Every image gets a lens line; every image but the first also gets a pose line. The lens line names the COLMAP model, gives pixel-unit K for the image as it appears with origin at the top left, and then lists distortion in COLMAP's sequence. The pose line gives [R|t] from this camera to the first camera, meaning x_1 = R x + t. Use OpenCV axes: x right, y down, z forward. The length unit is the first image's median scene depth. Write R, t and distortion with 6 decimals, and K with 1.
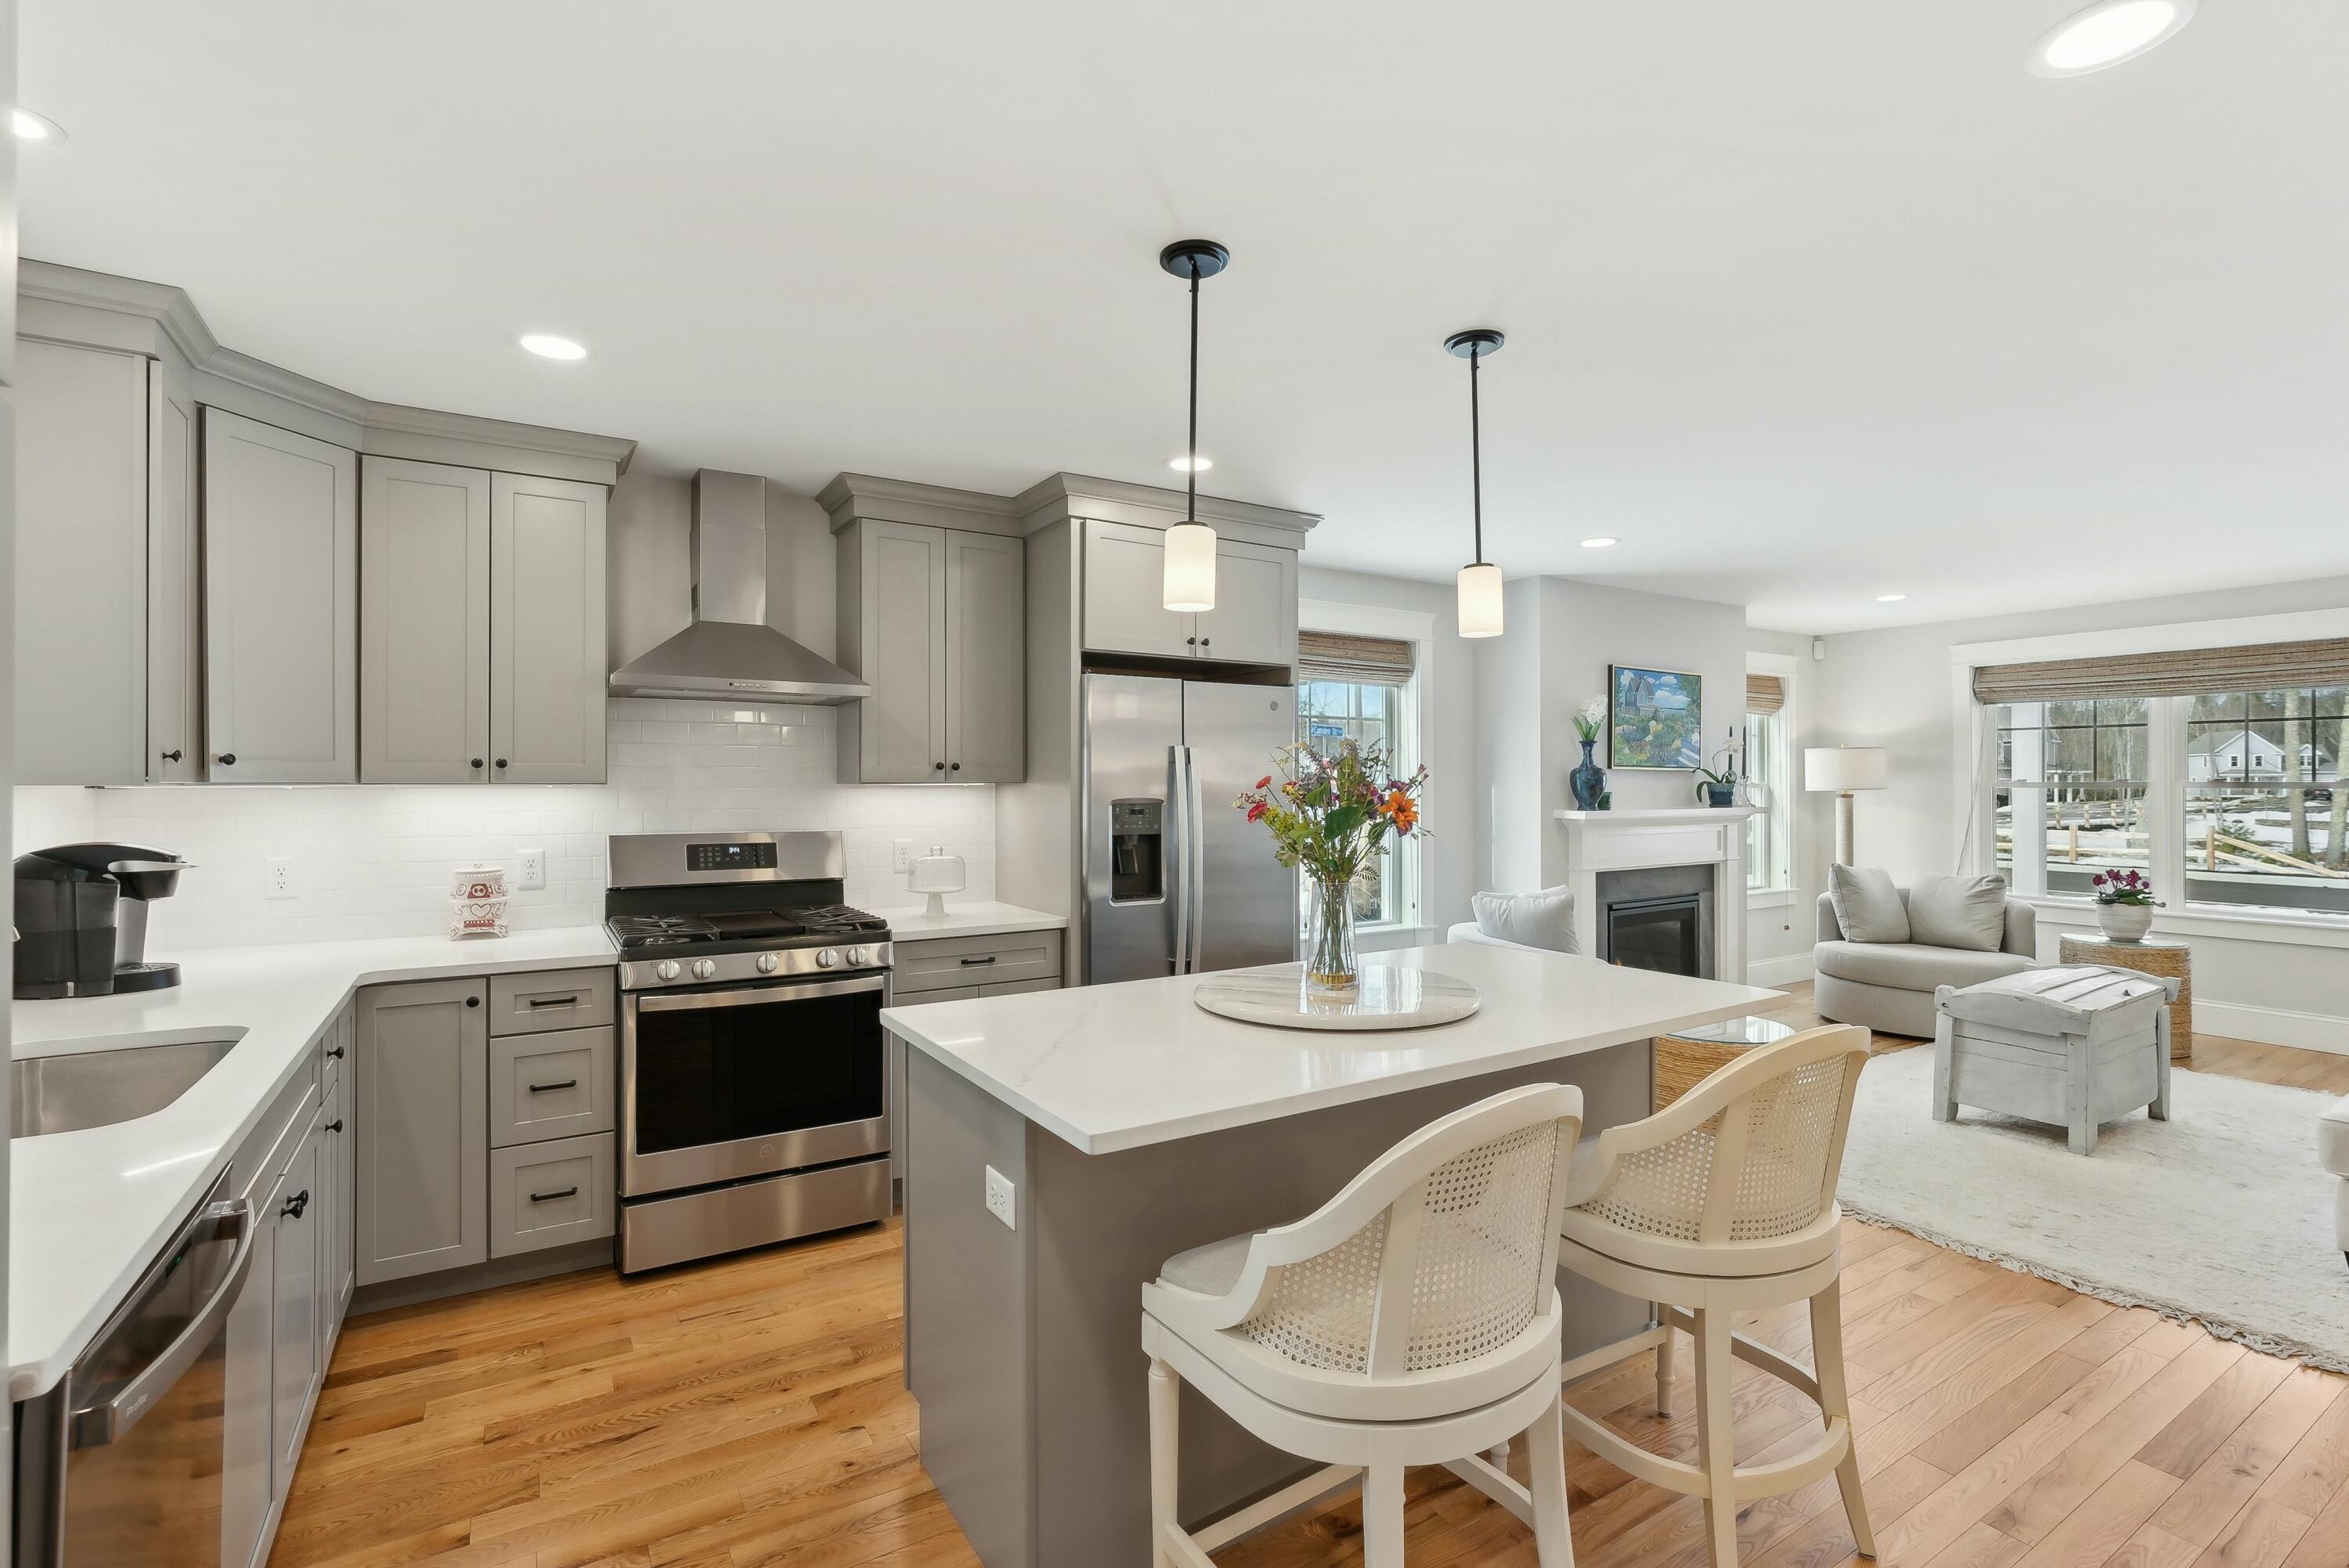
lens RADIAL K [[1062.9, 0, 1185.9], [0, 1062.9, 777.1], [0, 0, 1]] dist [-0.009667, 0.002453]
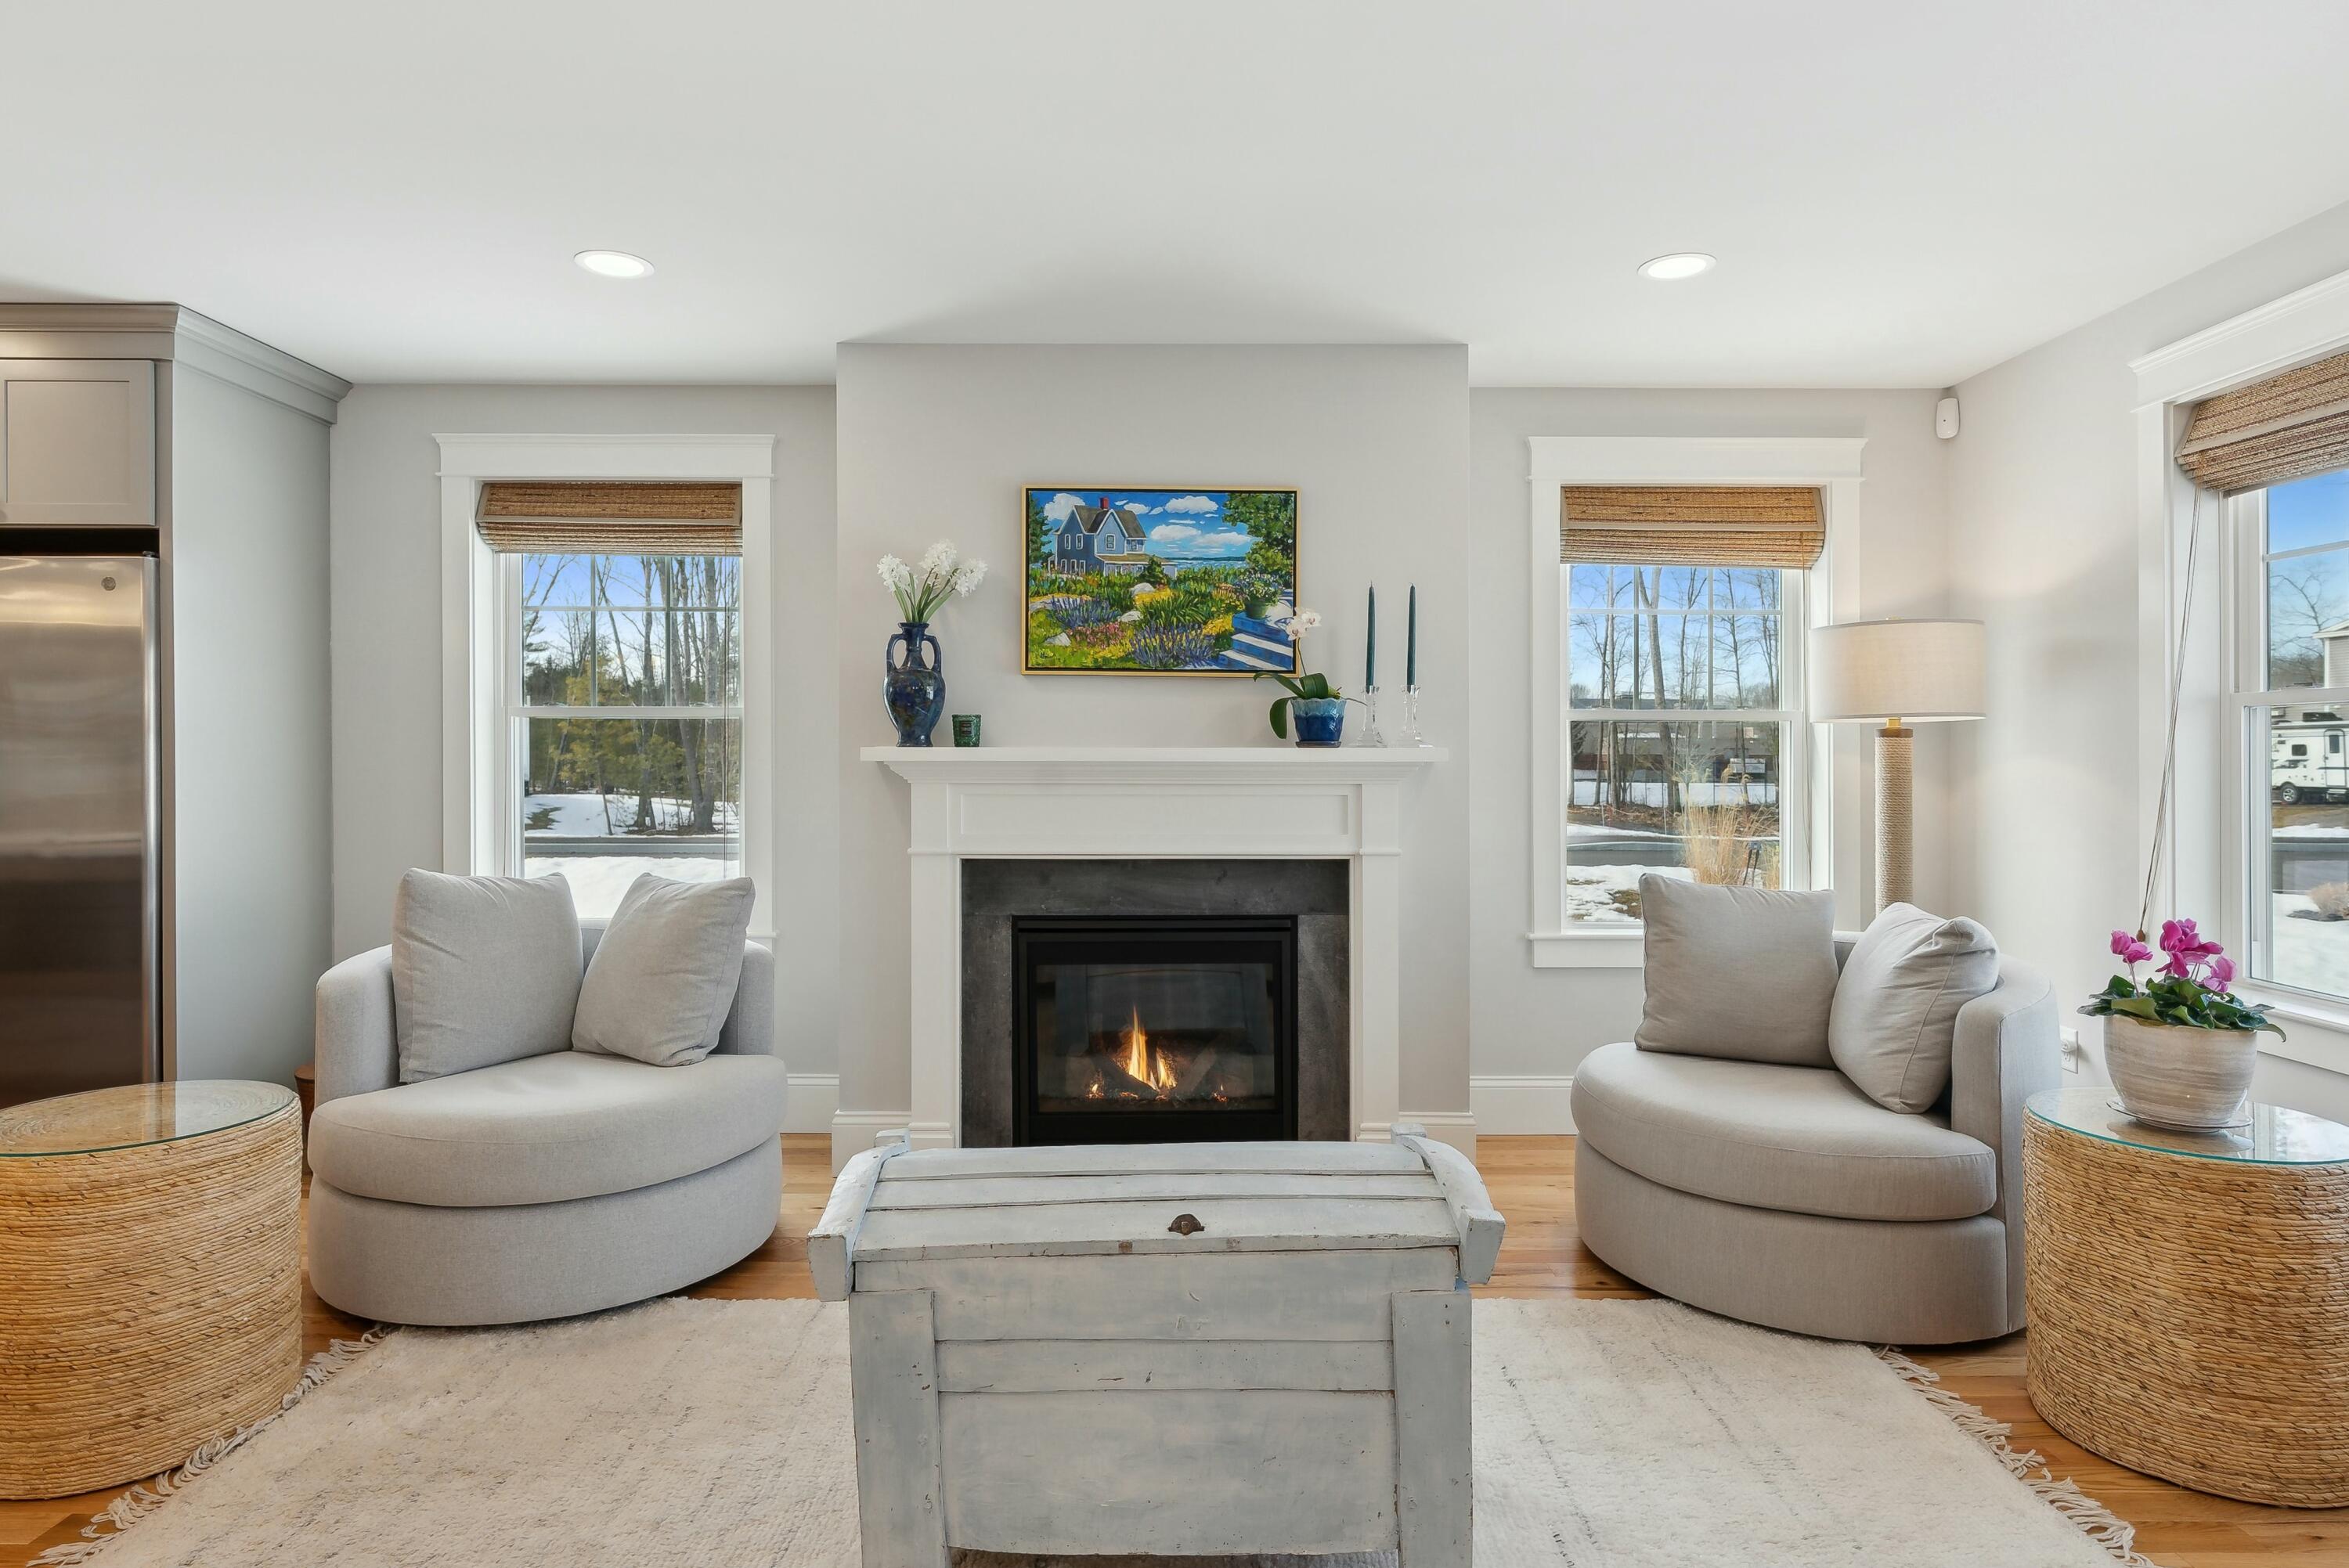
lens RADIAL K [[1321.6, 0, 1172.6], [0, 1321.6, 757.0], [0, 0, 1]] dist [-0.009799, 0.006726]
pose [[0.847198, 0.003044, -0.531269, 1.166629], [0.000035, 0.999983, 0.005785, 0.044112], [0.531278, -0.004920, 0.847183, 0.640207]]
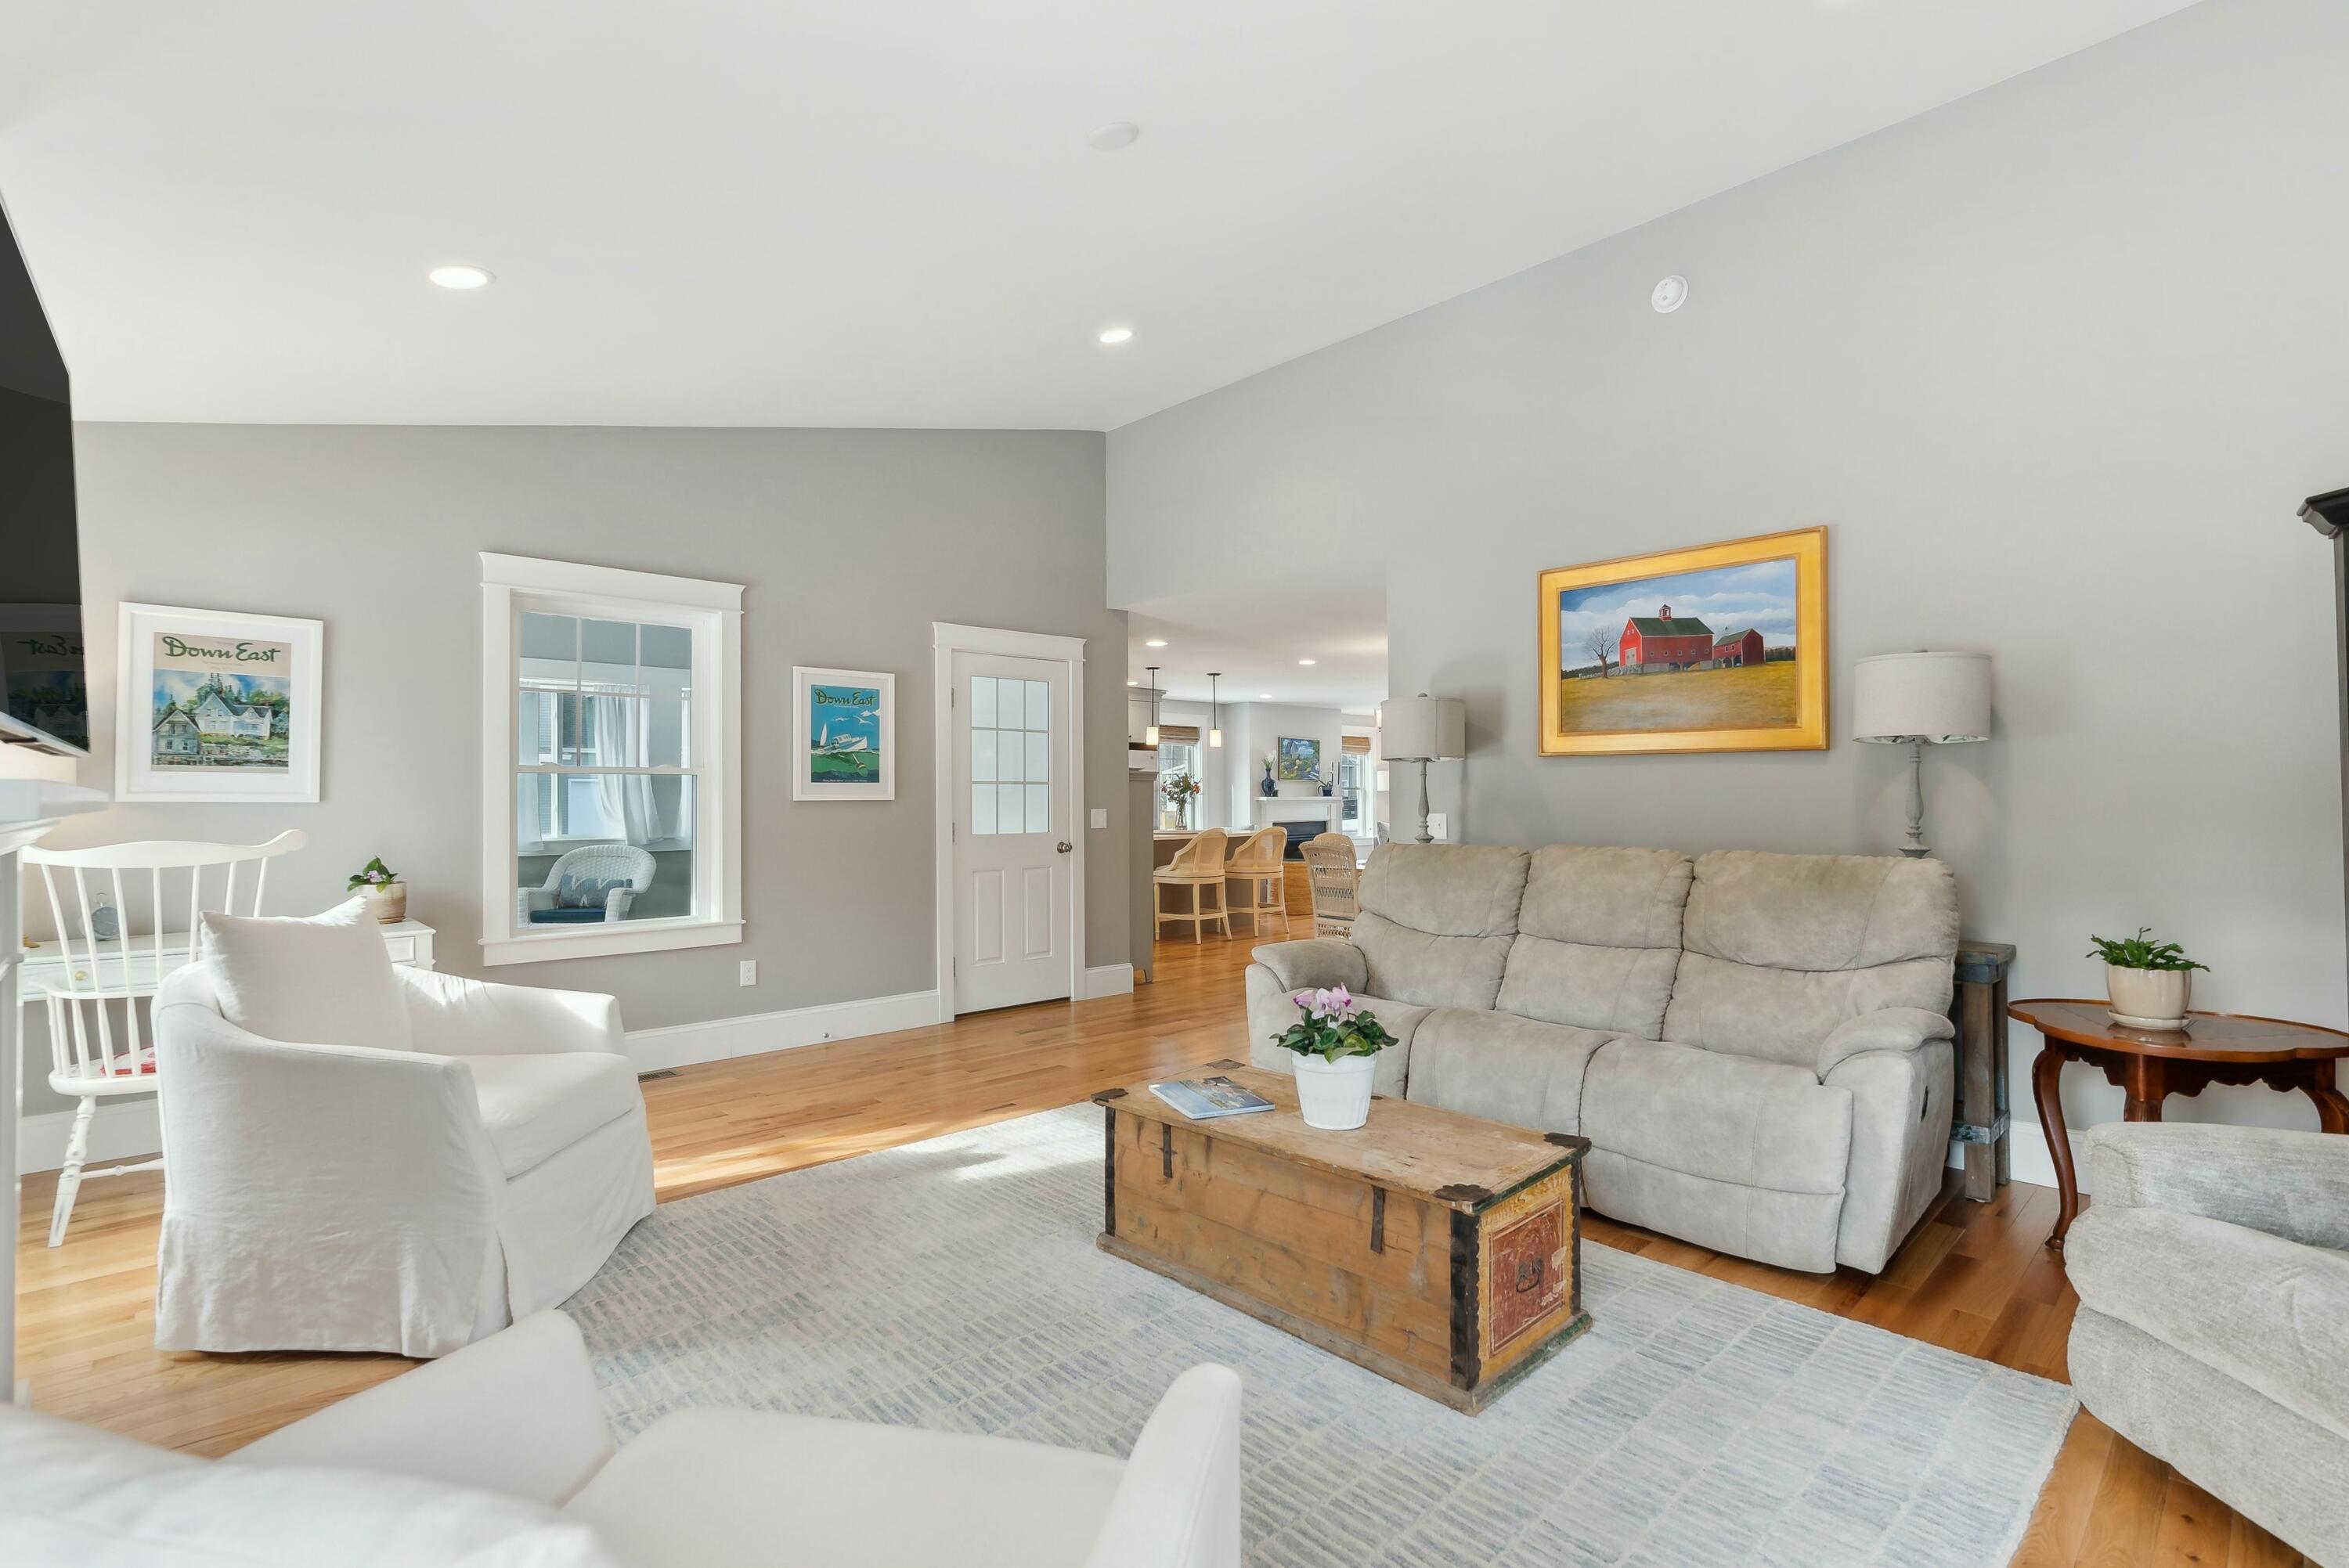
lens RADIAL K [[1062.9, 0, 1191.2], [0, 1062.9, 786.6], [0, 0, 1]] dist [-0.009667, 0.002453]
pose [[0.979191, 0.003352, 0.202912, -0.400327], [-0.003015, 0.999994, -0.001970, 0.017333], [-0.202918, 0.001317, 0.979195, -1.857014]]
